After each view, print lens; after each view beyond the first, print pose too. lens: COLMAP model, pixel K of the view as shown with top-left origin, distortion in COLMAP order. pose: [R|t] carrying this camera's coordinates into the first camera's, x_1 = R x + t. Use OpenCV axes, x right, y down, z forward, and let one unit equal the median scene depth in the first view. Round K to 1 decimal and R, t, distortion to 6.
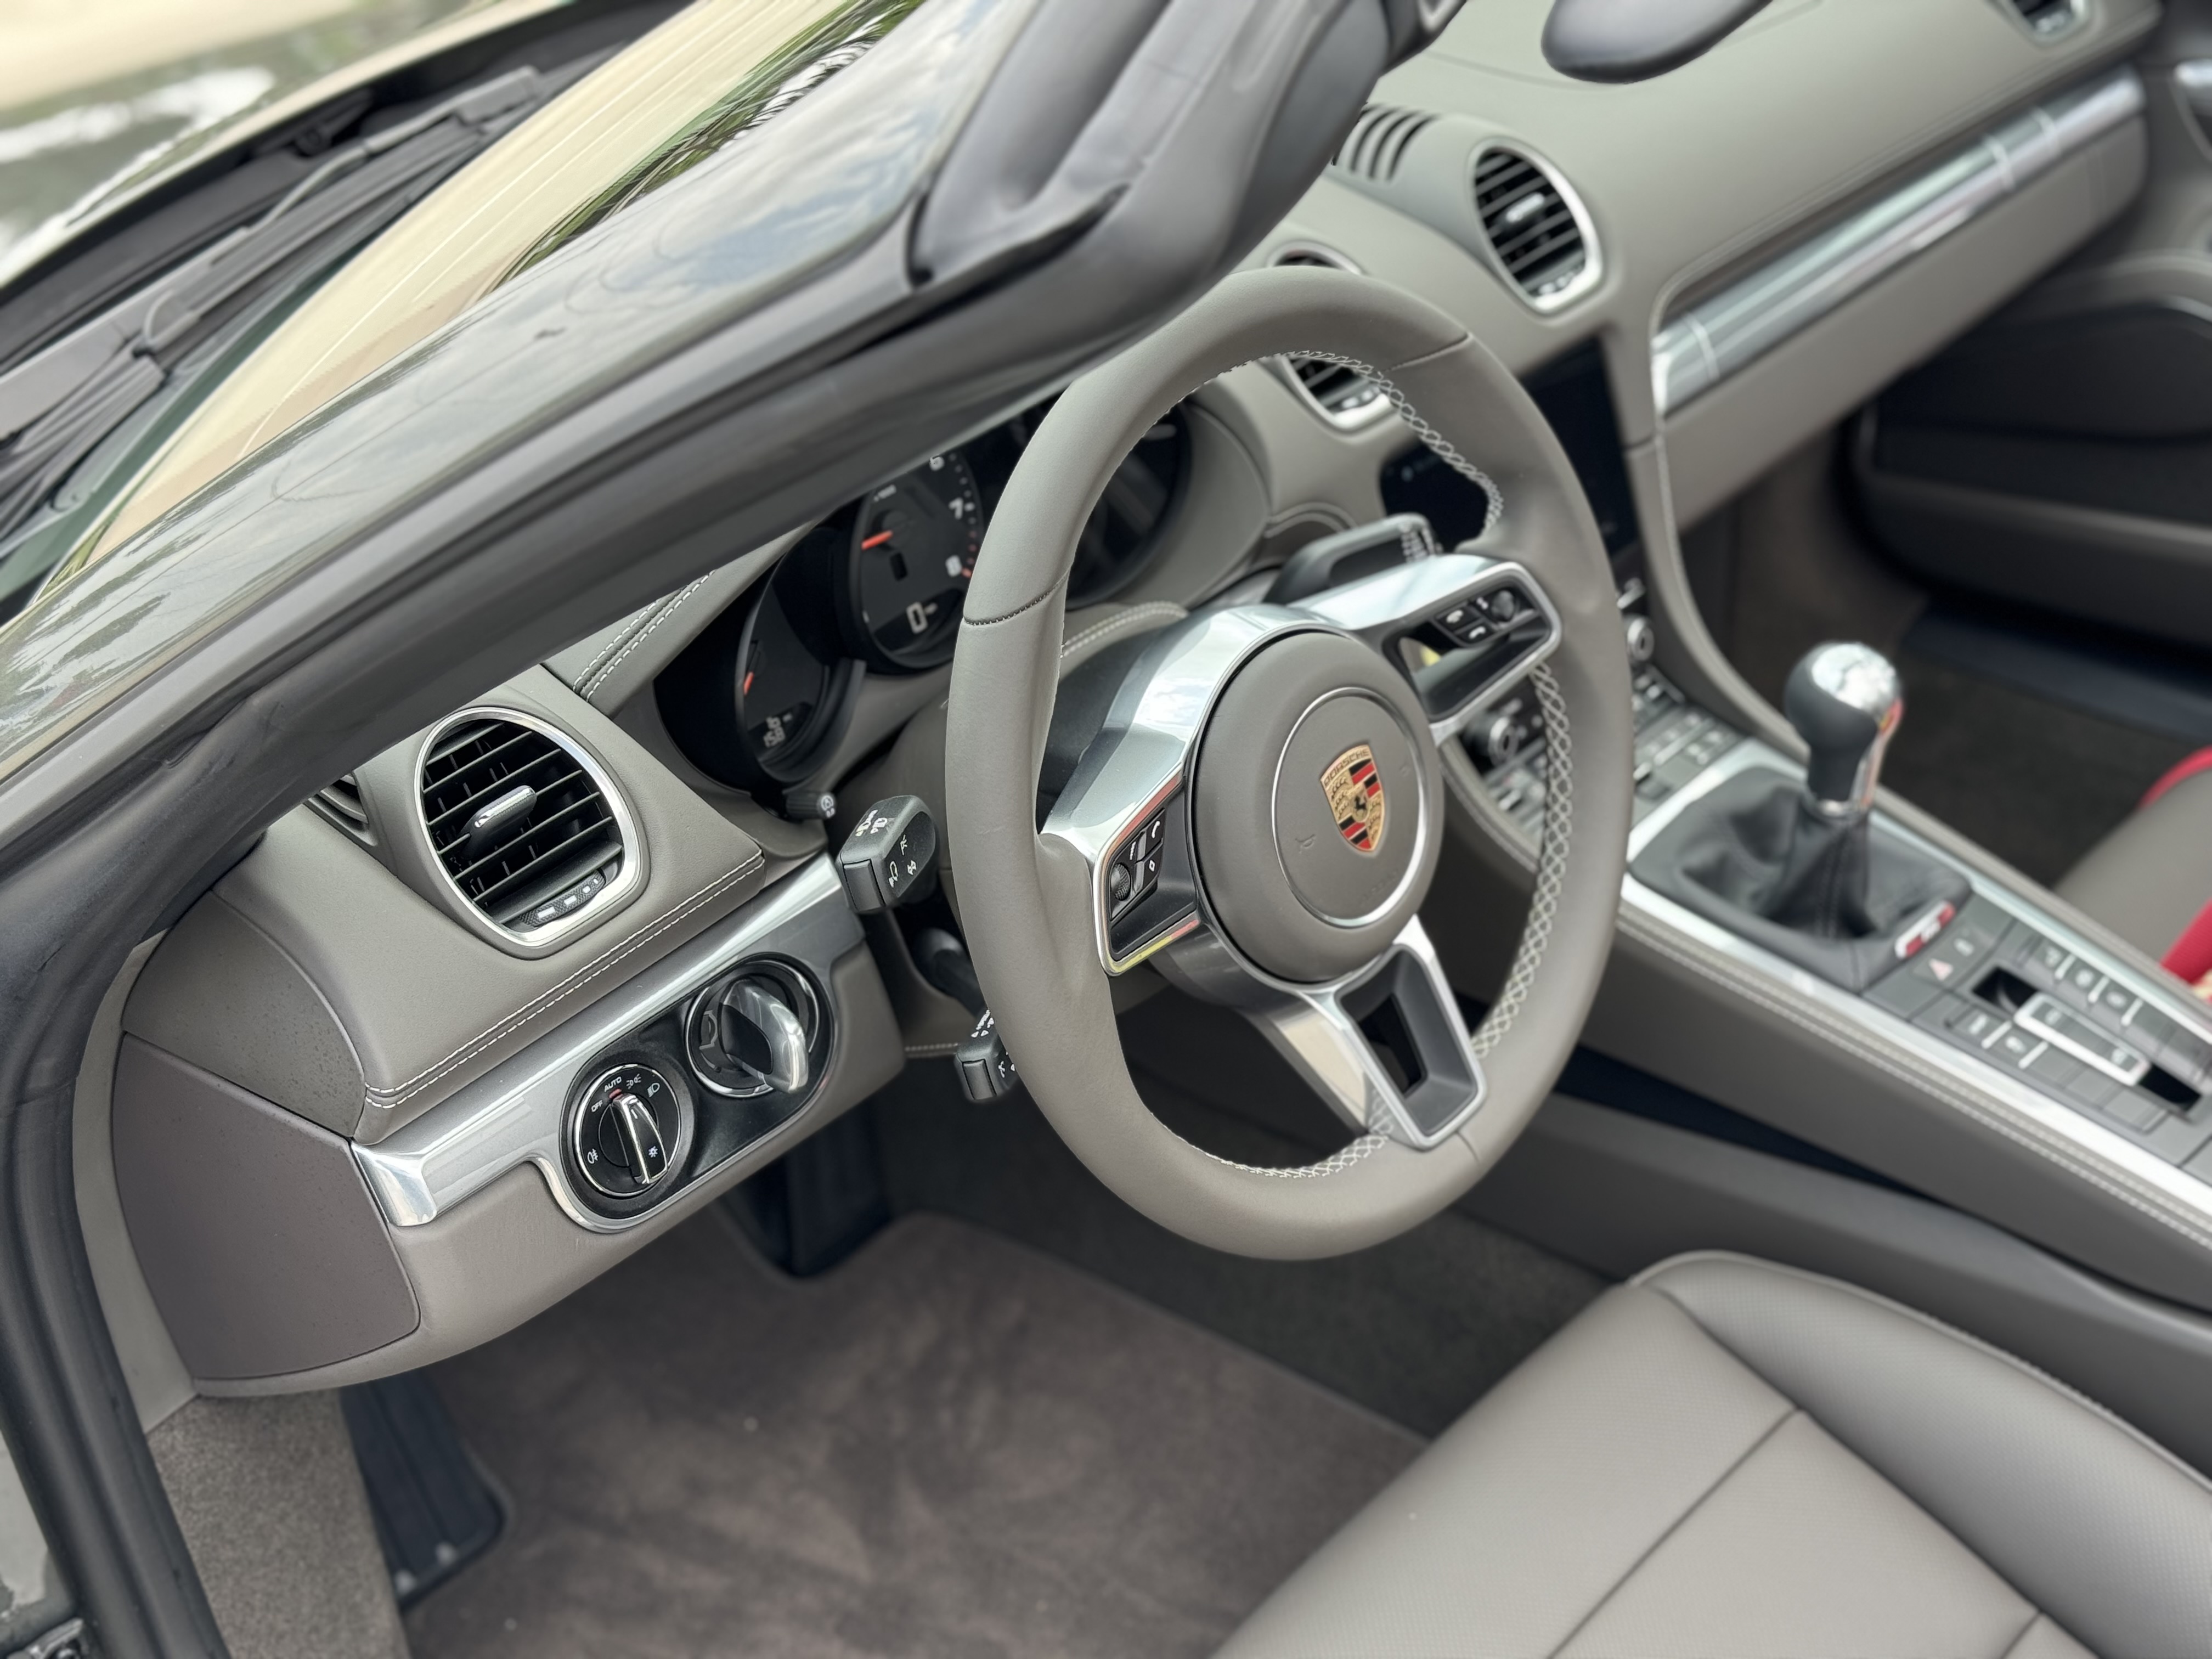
lens RADIAL K [[3095.2, 0, 1106.0], [0, 3095.2, 829.5], [0, 0, 1]] dist [0.123046, 0.024413]
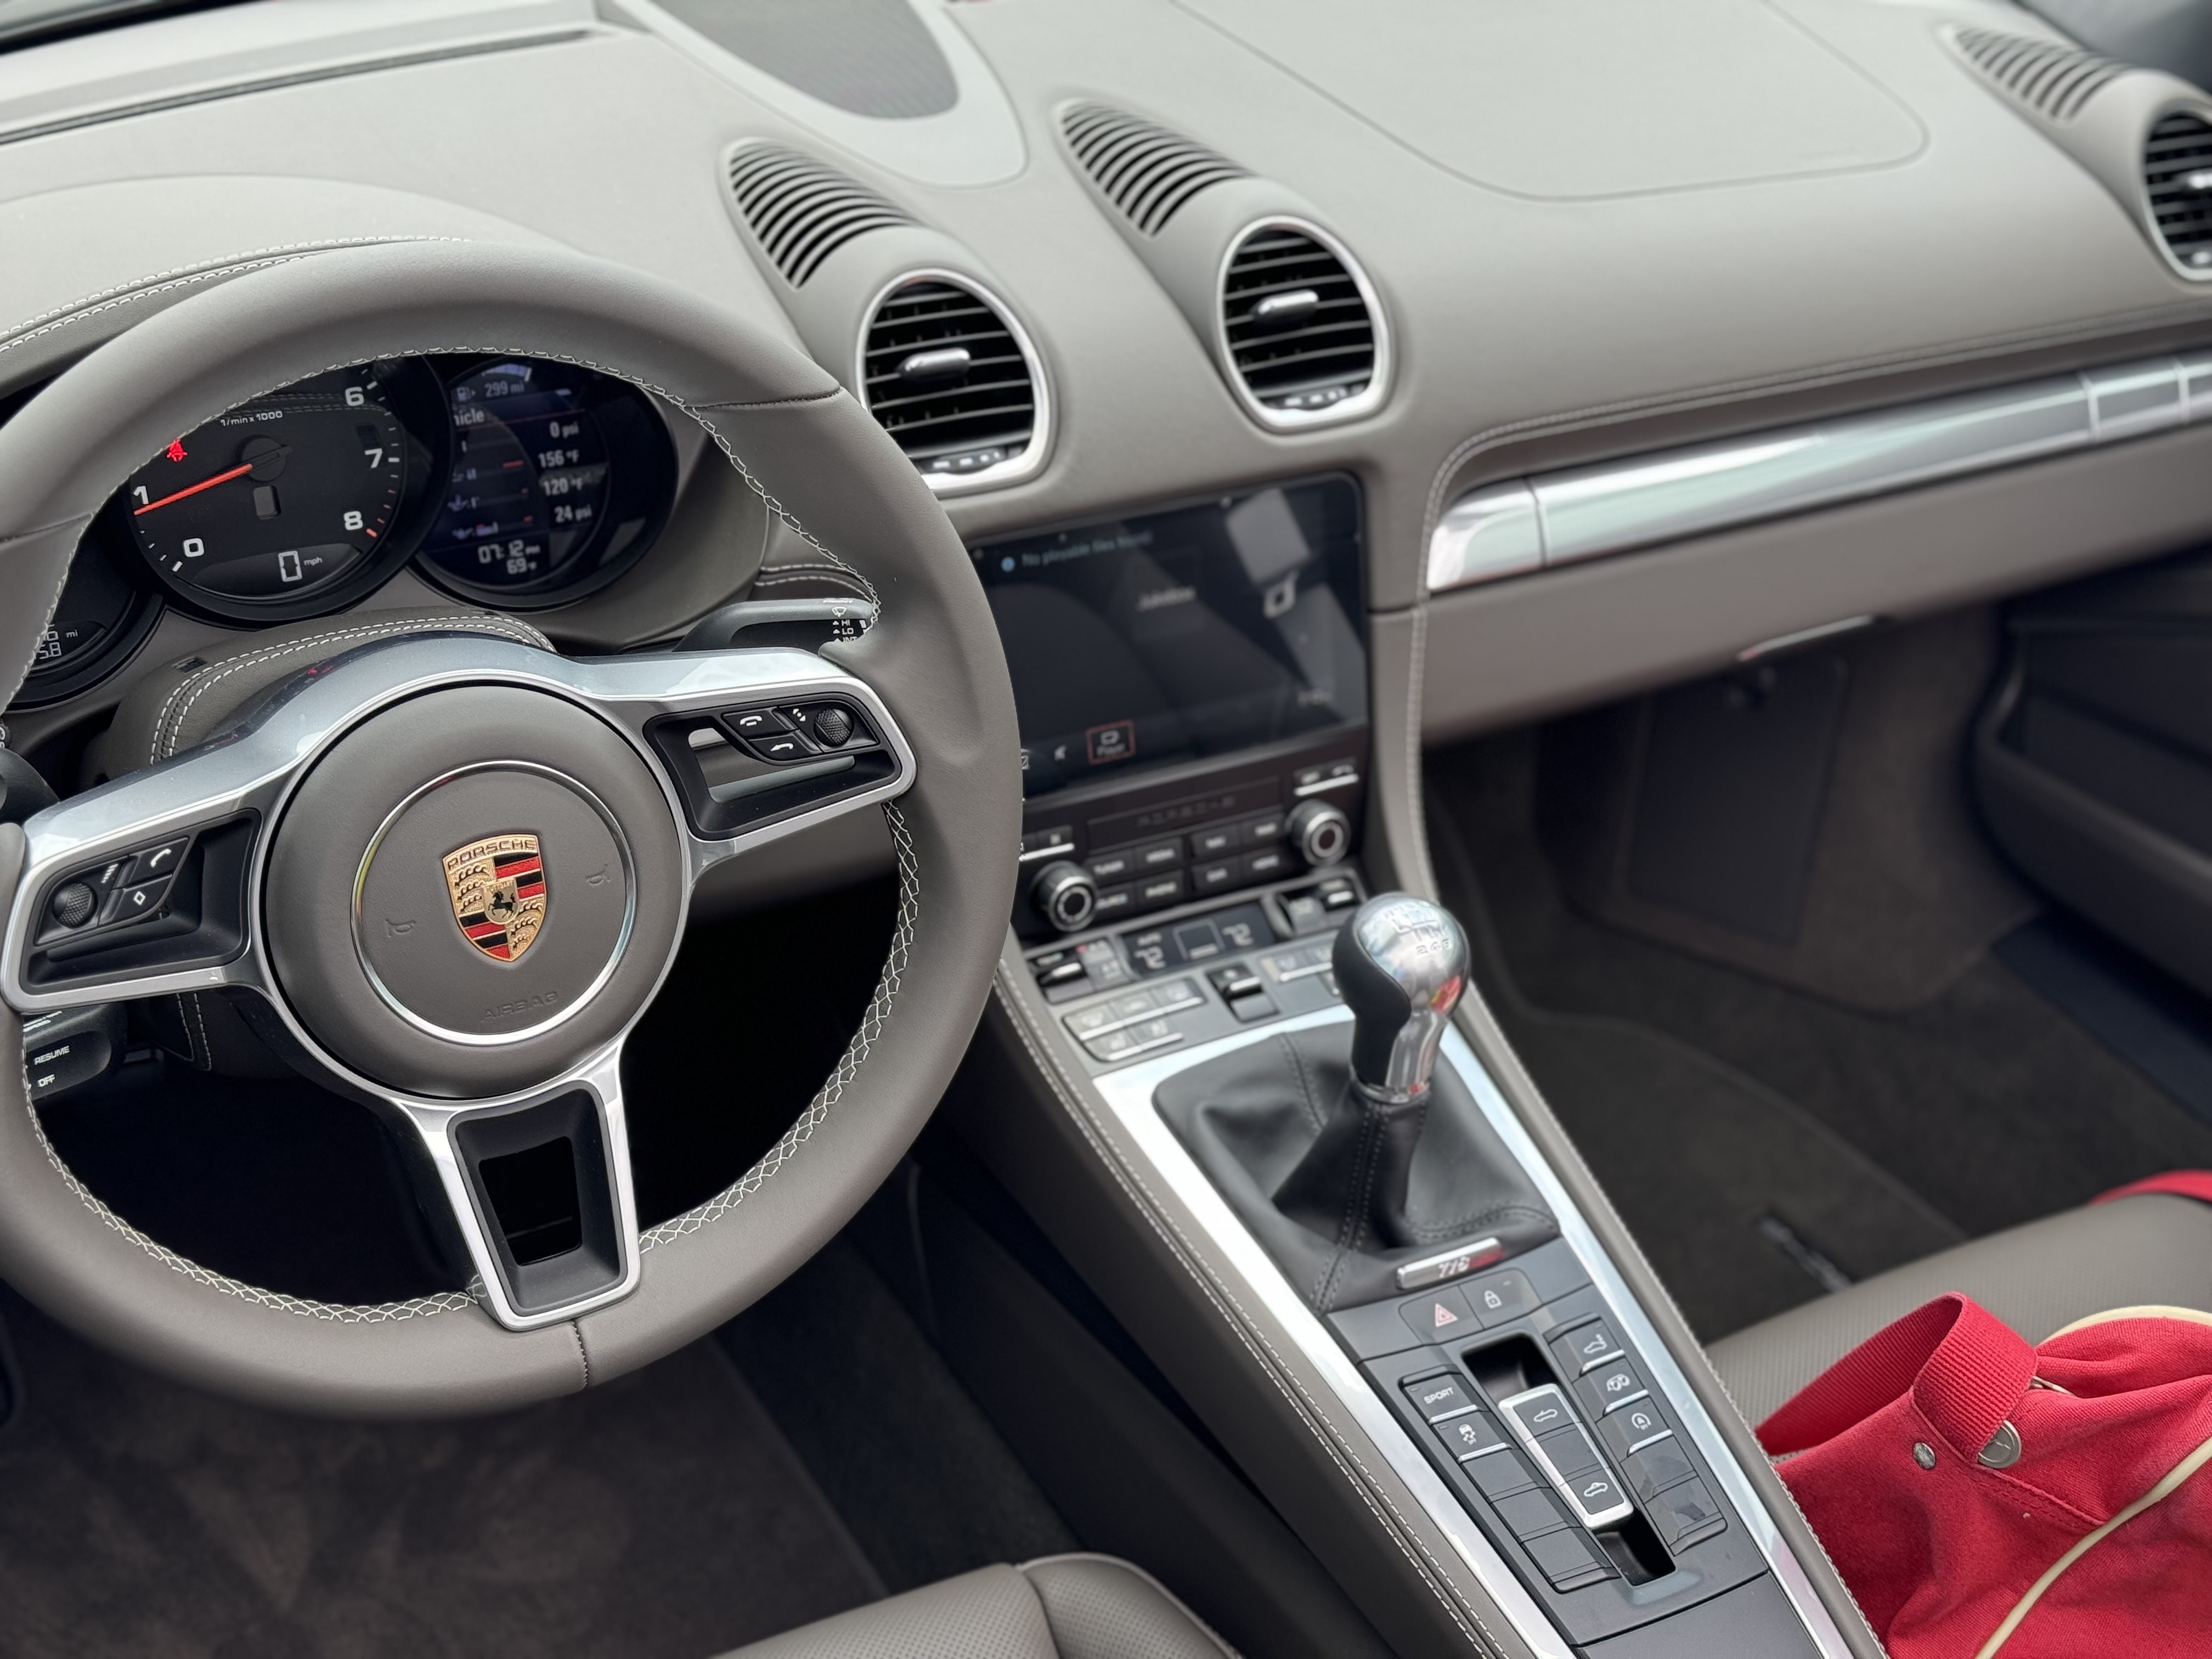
lens RADIAL K [[3095.2, 0, 1106.0], [0, 3095.2, 829.5], [0, 0, 1]] dist [0.123046, 0.024413]
pose [[0.934035, 0.271322, -0.232299, 0.388811], [-0.272815, 0.961707, 0.026319, -0.085734], [0.230544, 0.038792, 0.972288, 0.212504]]
